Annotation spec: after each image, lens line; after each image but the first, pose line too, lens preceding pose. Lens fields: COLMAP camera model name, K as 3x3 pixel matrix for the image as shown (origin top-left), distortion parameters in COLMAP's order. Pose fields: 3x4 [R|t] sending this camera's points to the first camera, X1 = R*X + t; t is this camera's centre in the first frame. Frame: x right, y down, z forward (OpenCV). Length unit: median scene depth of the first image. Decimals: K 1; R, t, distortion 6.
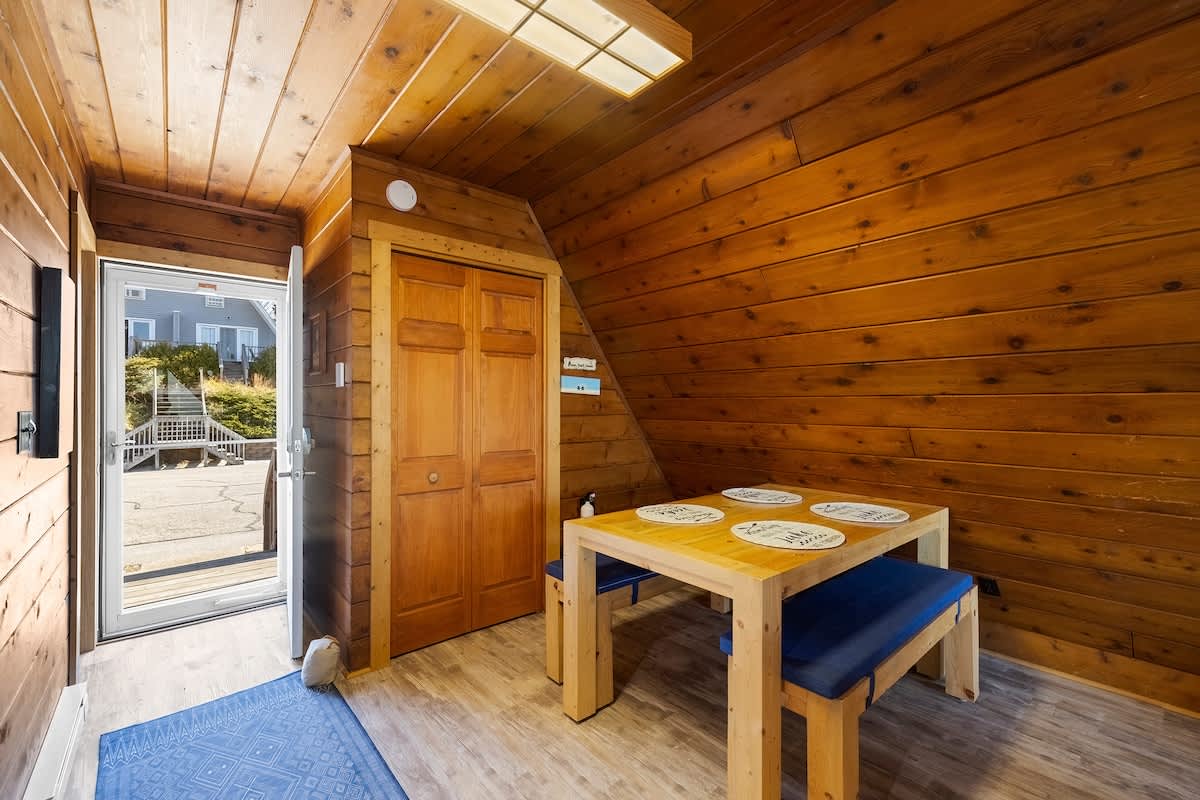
lens RADIAL K [[502.5, 0, 596.9], [0, 502.5, 401.7], [0, 0, 1]] dist [0.001828, 0.000311]
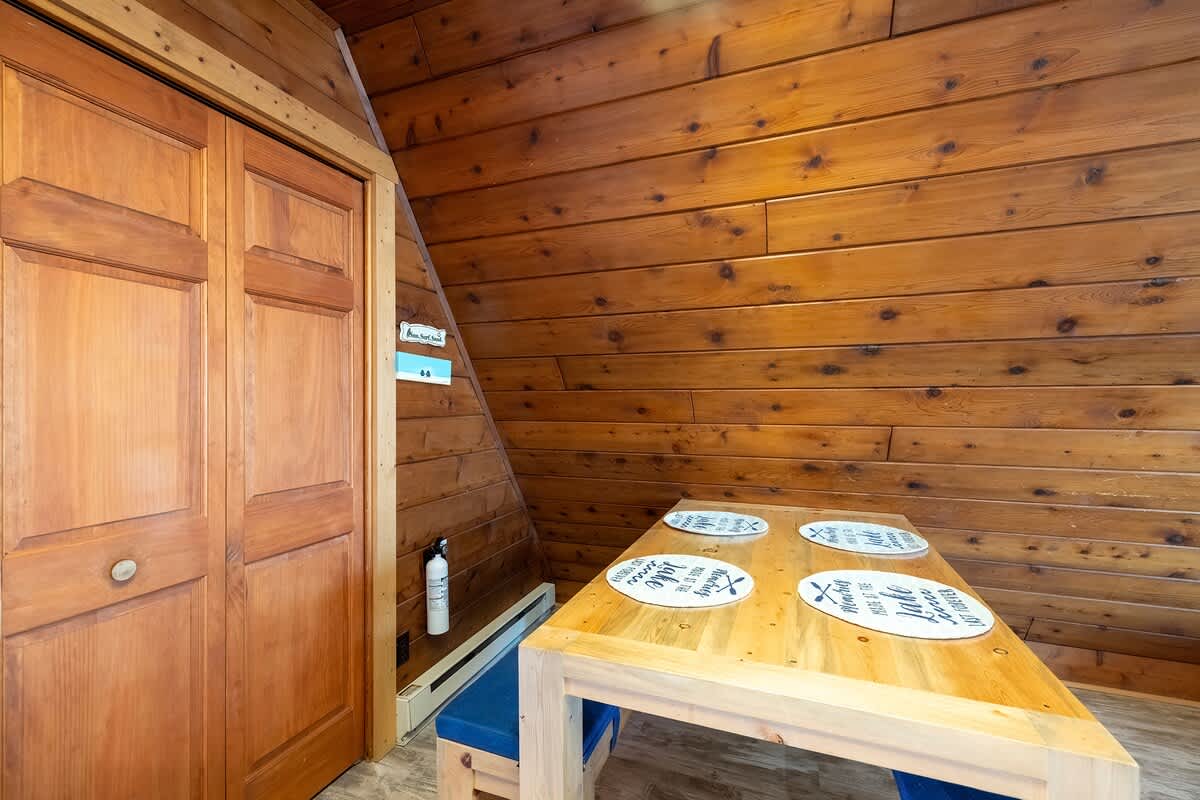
lens RADIAL K [[502.5, 0, 596.9], [0, 502.5, 401.7], [0, 0, 1]] dist [0.001828, 0.000311]
pose [[0.874792, -0.003720, 0.484485, -0.169702], [-0.000187, 0.999968, 0.008017, 0.003199], [-0.484499, -0.007104, 0.874763, 0.404137]]
